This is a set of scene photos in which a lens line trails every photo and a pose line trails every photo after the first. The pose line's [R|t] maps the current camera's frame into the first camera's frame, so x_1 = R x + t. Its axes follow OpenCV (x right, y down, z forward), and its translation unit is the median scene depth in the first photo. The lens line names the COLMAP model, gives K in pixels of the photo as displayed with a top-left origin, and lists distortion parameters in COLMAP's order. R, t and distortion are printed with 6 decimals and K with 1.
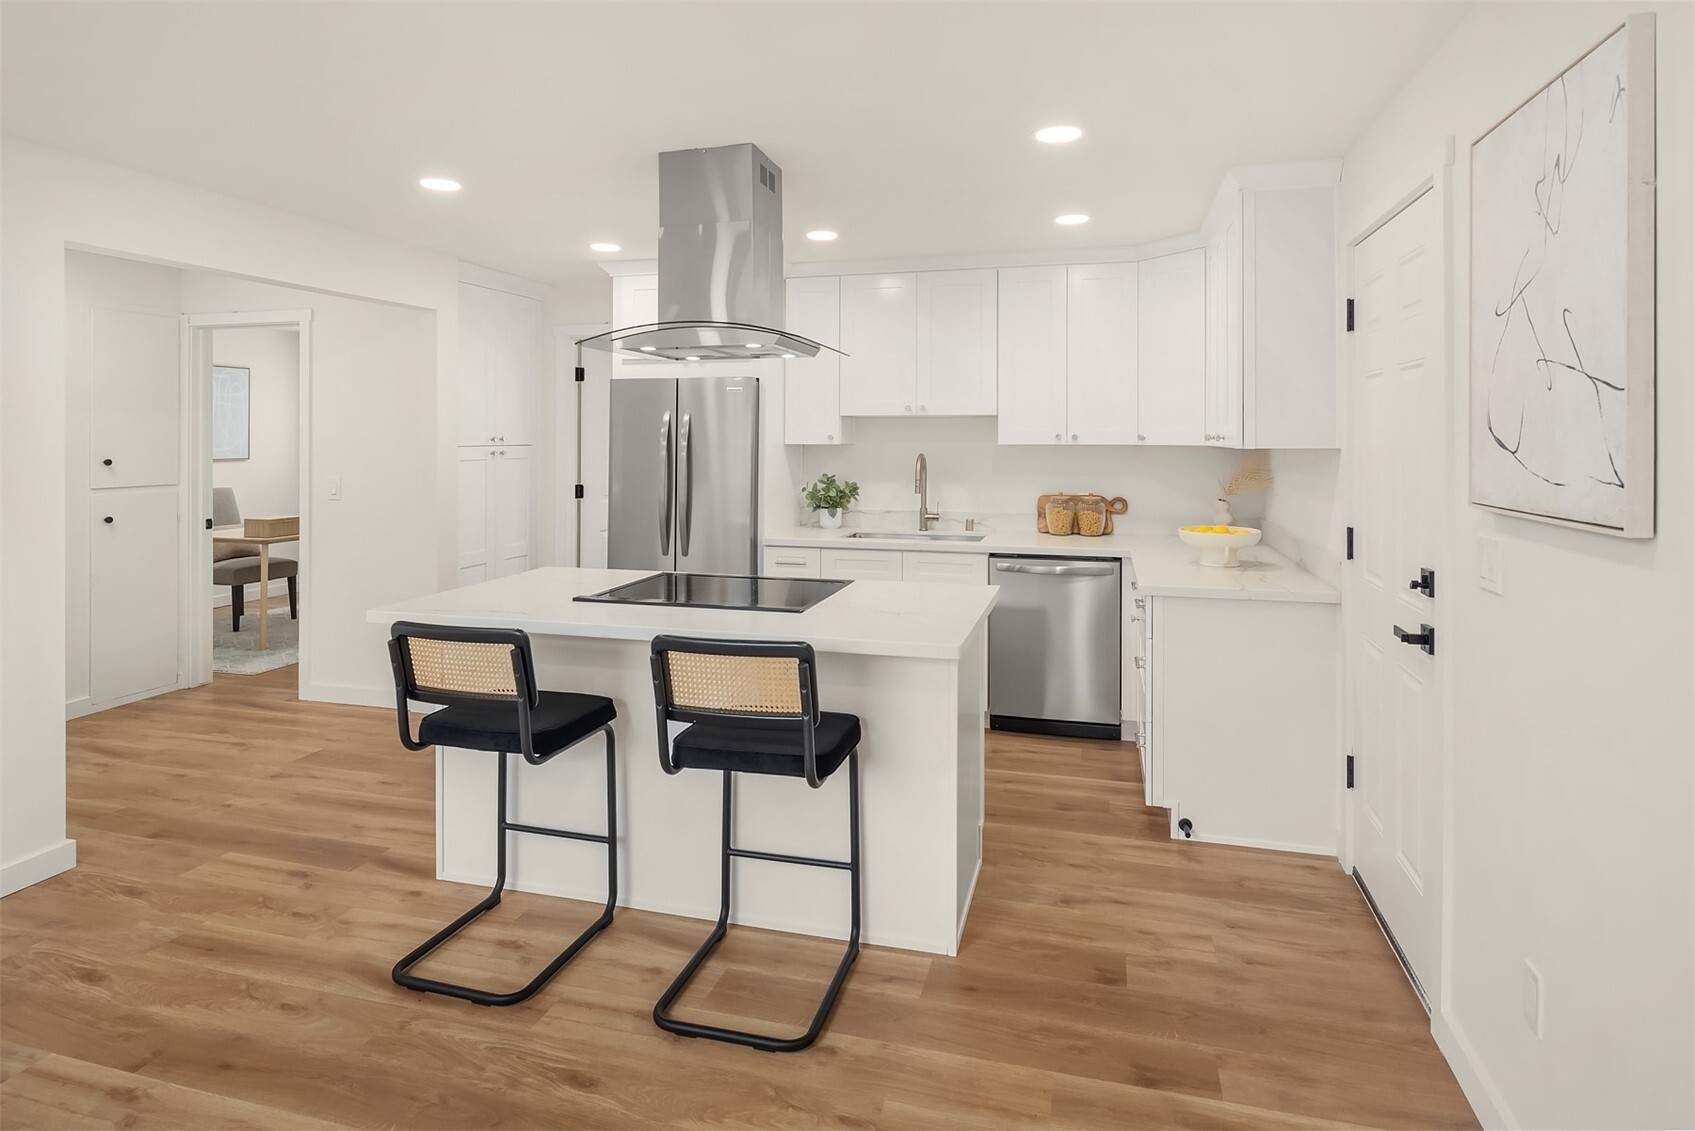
lens RADIAL K [[915.9, 0, 844.2], [0, 915.9, 562.0], [0, 0, 1]] dist [-0.009071, -0.001848]
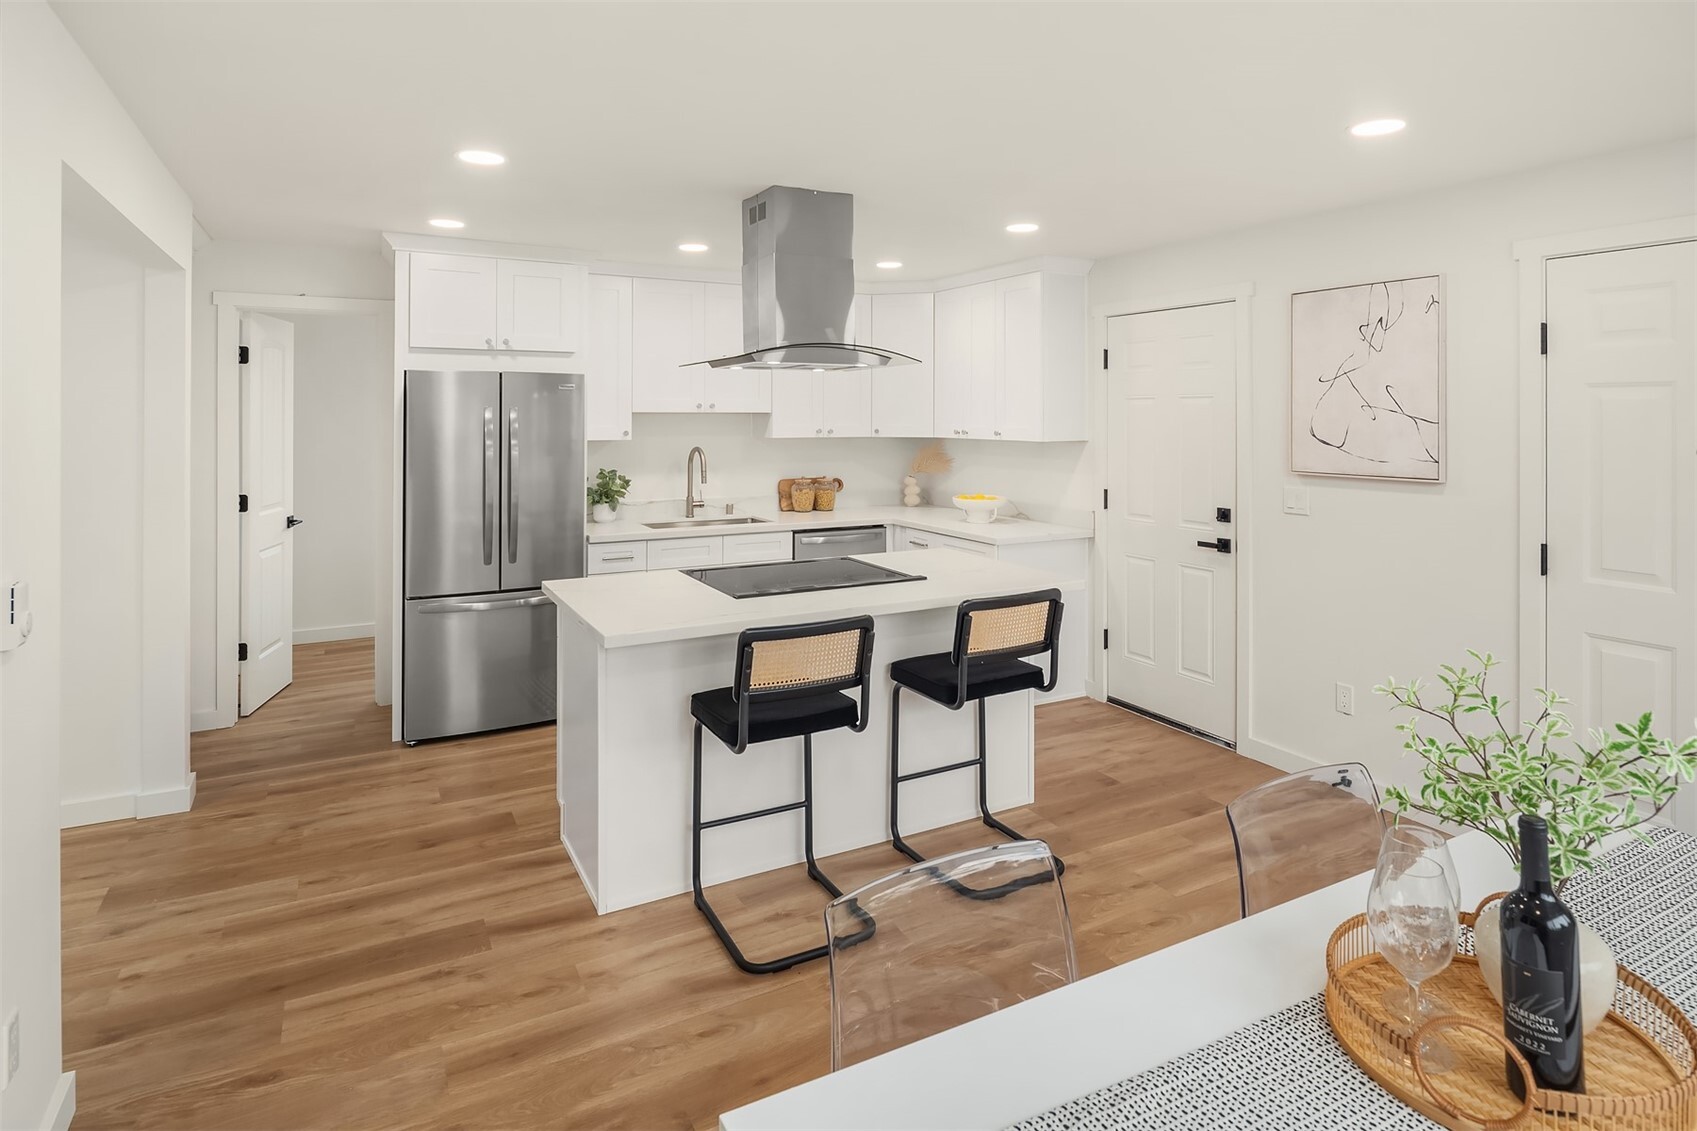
lens RADIAL K [[917.0, 0, 846.0], [0, 917.0, 567.6], [0, 0, 1]] dist [-0.009071, -0.001848]
pose [[0.714591, -0.112002, 0.690518, -0.612160], [0.093007, 0.993548, 0.064904, -0.032265], [-0.693332, 0.017843, 0.720397, 0.096629]]
